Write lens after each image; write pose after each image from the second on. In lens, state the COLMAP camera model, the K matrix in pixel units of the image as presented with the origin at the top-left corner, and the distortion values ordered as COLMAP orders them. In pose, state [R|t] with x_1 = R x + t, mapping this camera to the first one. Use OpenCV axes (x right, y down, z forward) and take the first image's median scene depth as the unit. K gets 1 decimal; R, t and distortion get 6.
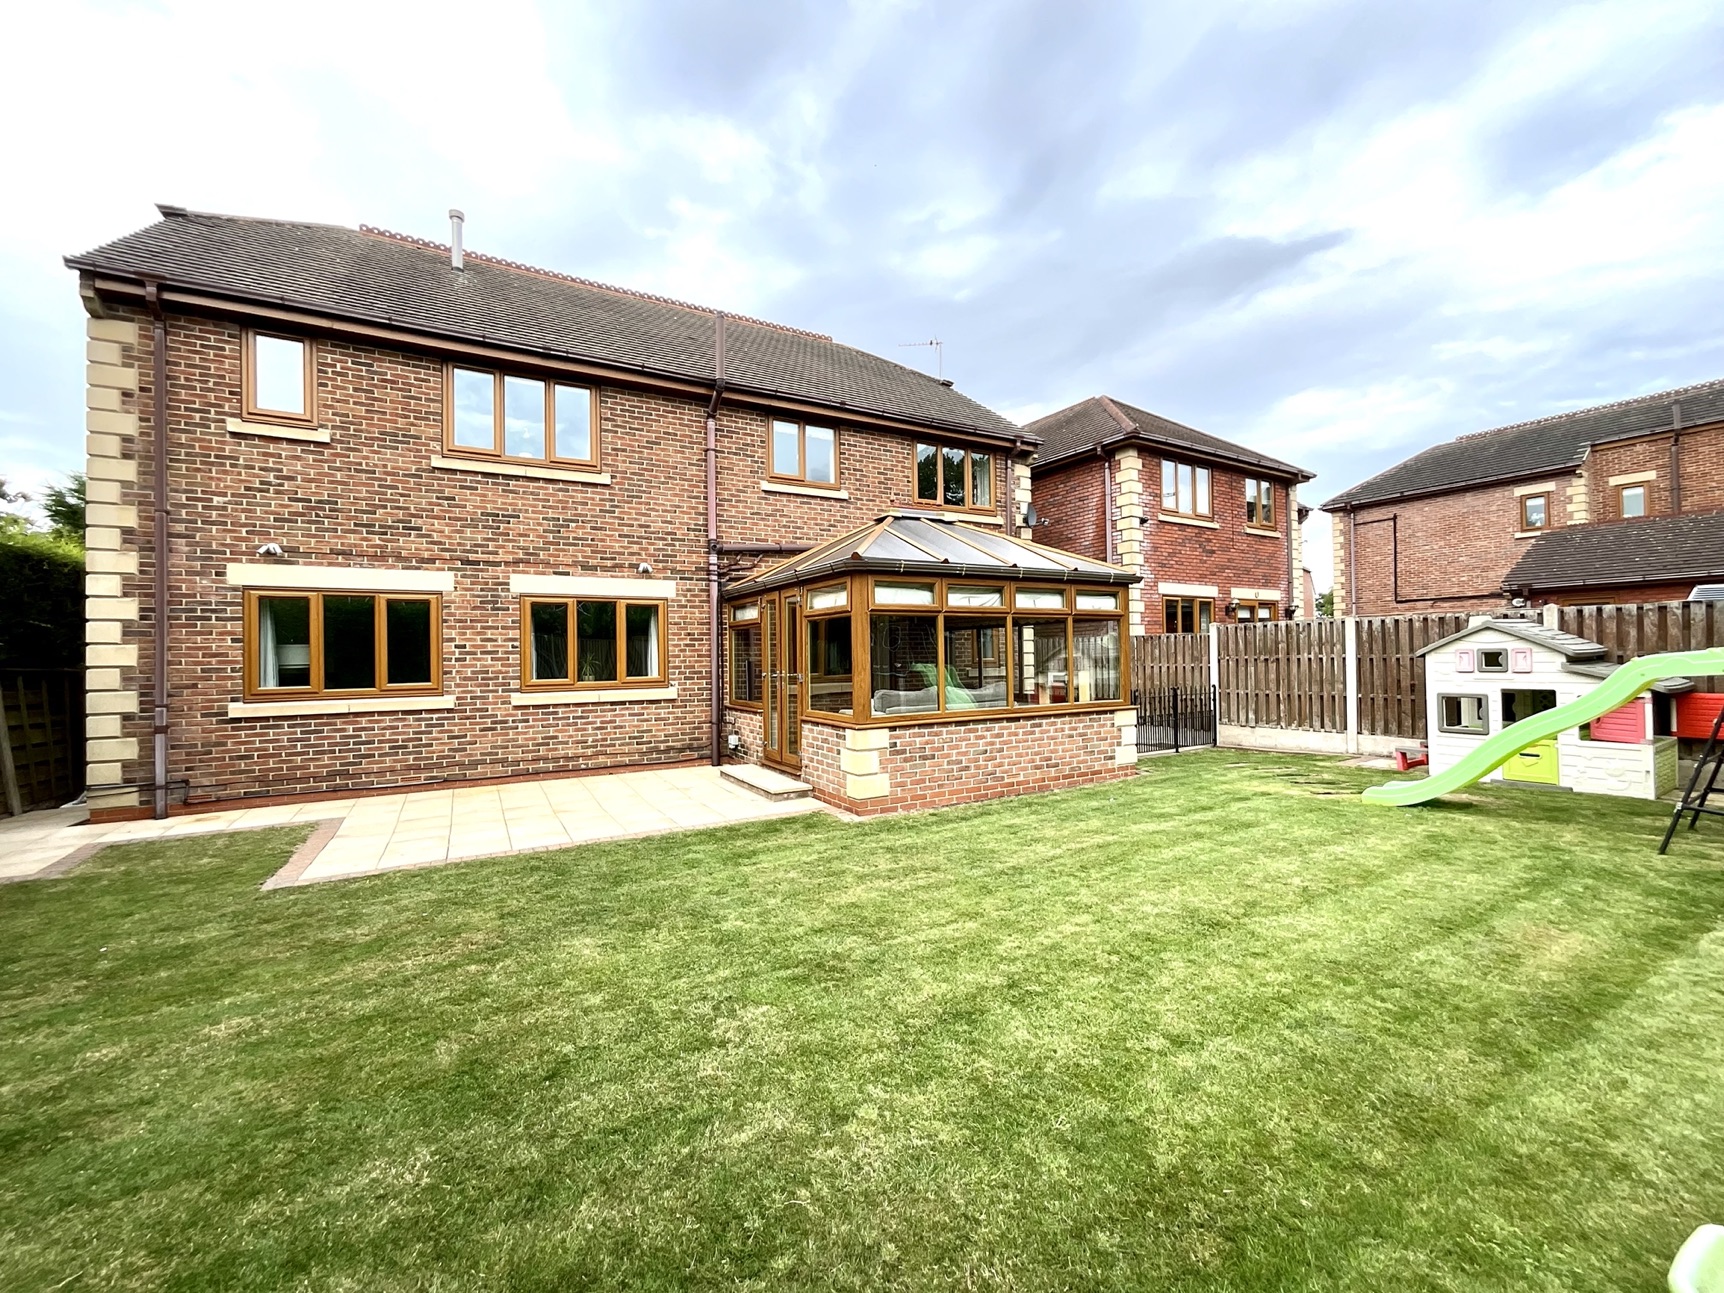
lens RADIAL K [[700.8, 0, 840.9], [0, 700.8, 646.7], [0, 0, 1]] dist [-0.004157, 0.001439]
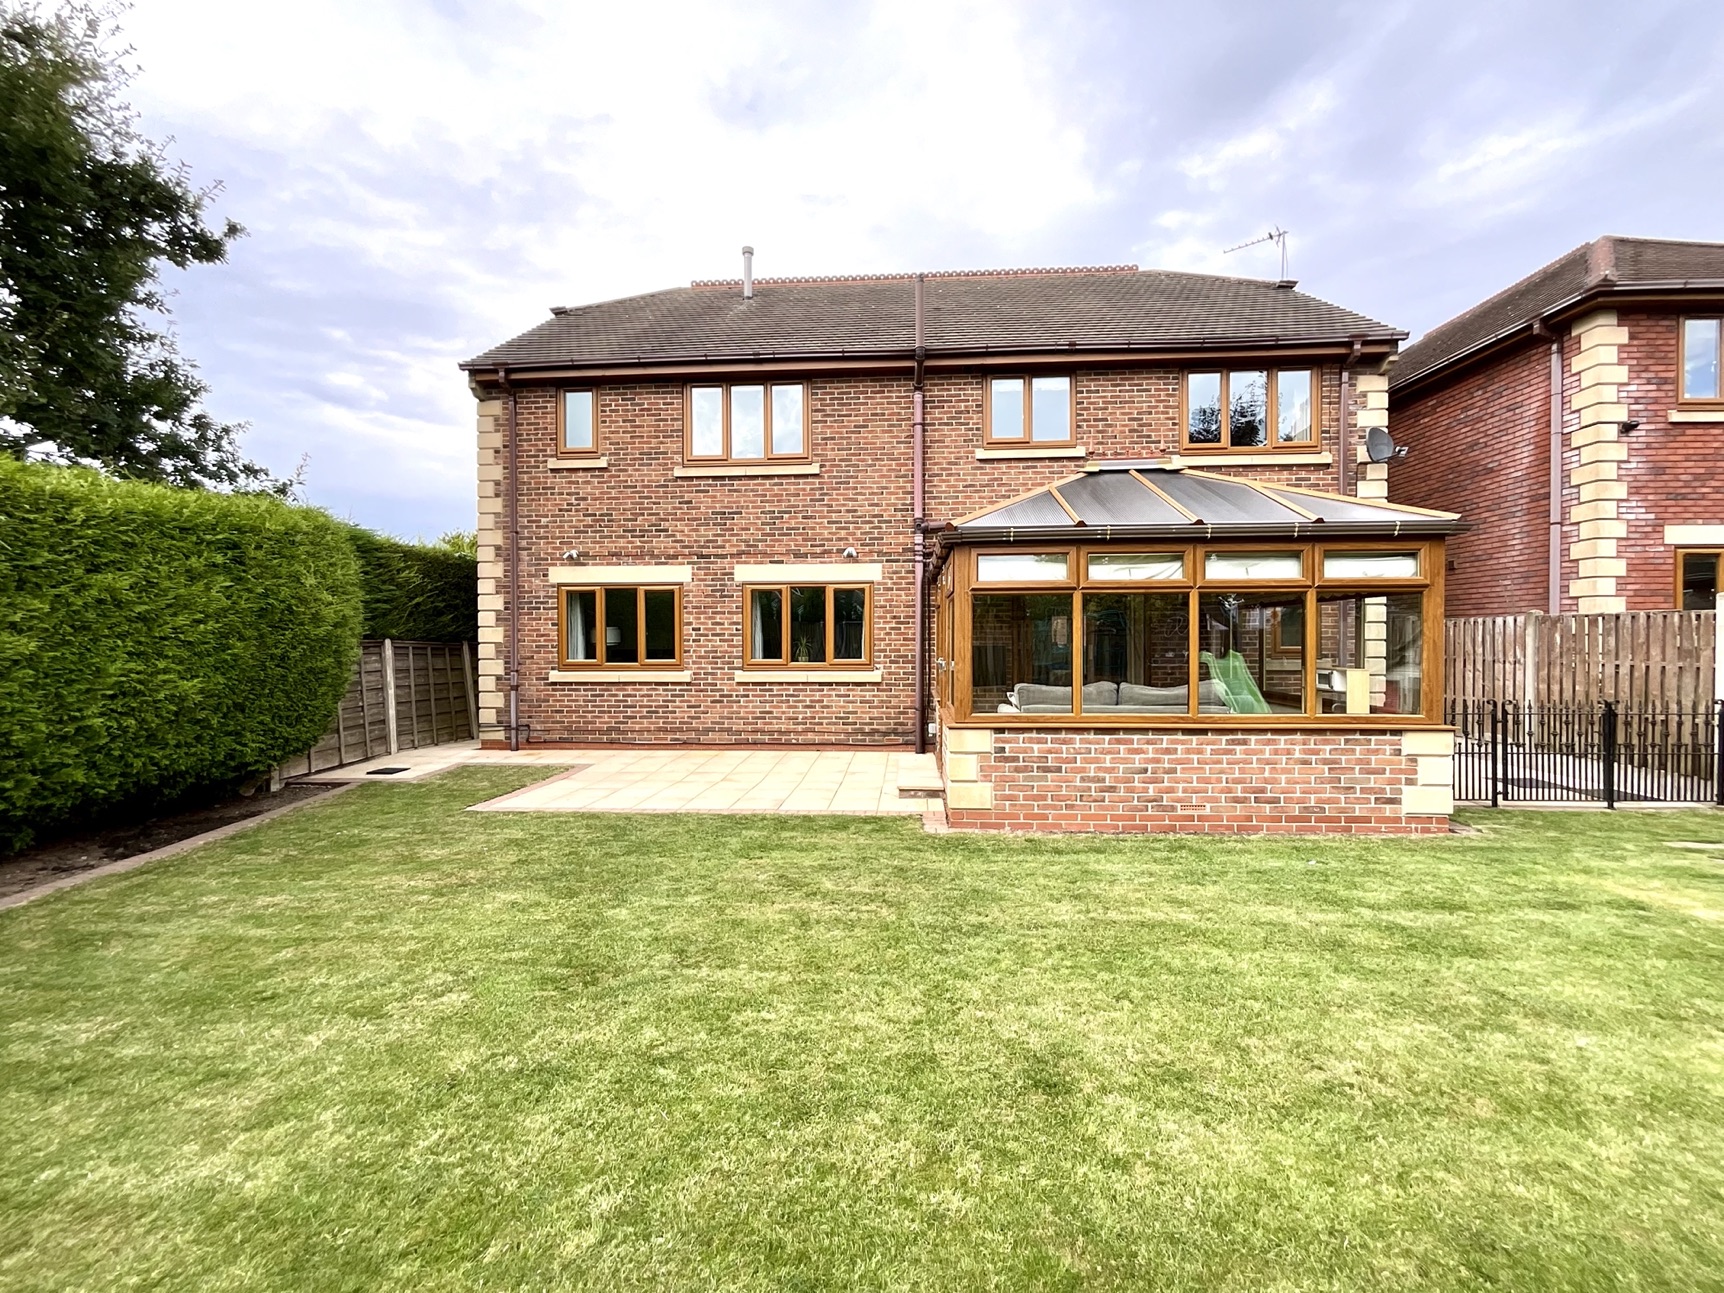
lens RADIAL K [[700.8, 0, 861.8], [0, 700.8, 646.1], [0, 0, 1]] dist [-0.004157, 0.001439]
pose [[0.835695, 0.017141, -0.548926, 0.344114], [-0.001921, 0.999598, 0.028289, -0.006031], [0.549190, -0.022586, 0.835392, 0.185347]]
